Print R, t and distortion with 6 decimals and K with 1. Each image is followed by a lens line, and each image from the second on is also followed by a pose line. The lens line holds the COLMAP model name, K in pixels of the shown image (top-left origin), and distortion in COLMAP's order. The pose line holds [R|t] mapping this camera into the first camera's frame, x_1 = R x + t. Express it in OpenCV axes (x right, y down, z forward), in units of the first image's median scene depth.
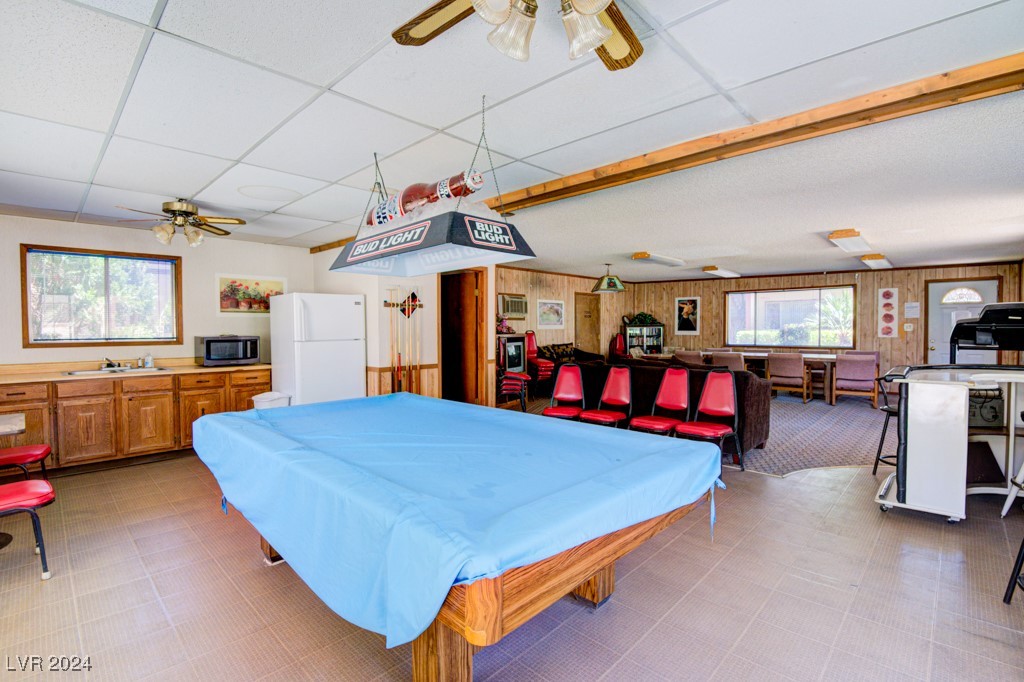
lens RADIAL K [[466.8, 0, 513.9], [0, 466.8, 339.1], [0, 0, 1]] dist [0.005320, -0.025191]
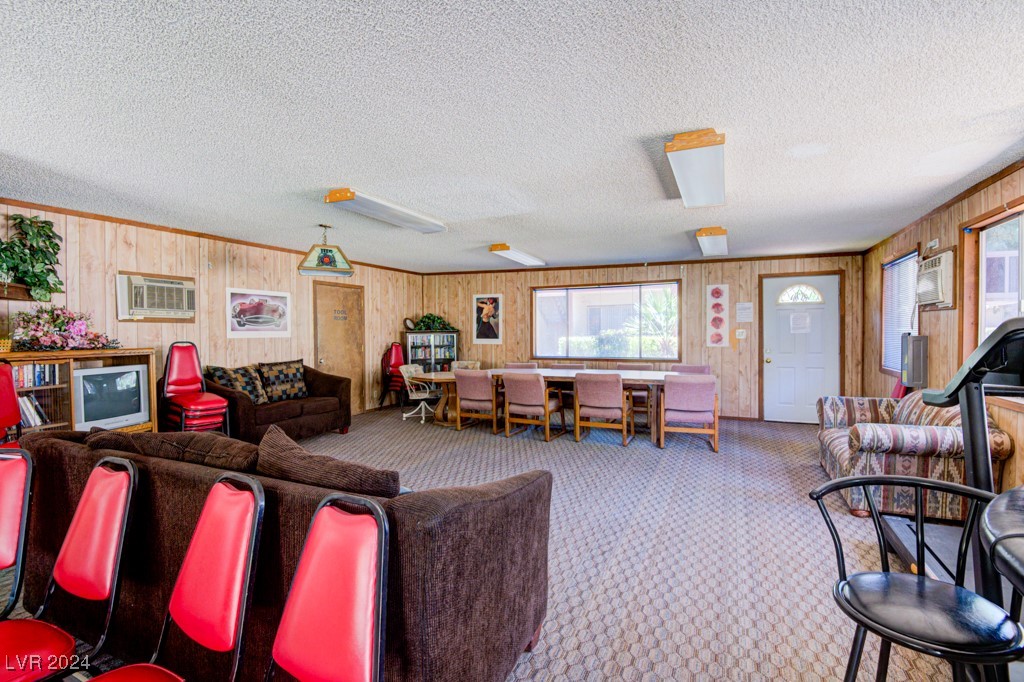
lens RADIAL K [[466.8, 0, 513.9], [0, 466.8, 339.1], [0, 0, 1]] dist [0.005320, -0.025191]
pose [[0.947241, -0.005601, 0.320474, 0.204364], [0.009258, 0.999908, -0.009887, -0.011098], [-0.320389, 0.012332, 0.947206, 0.326431]]
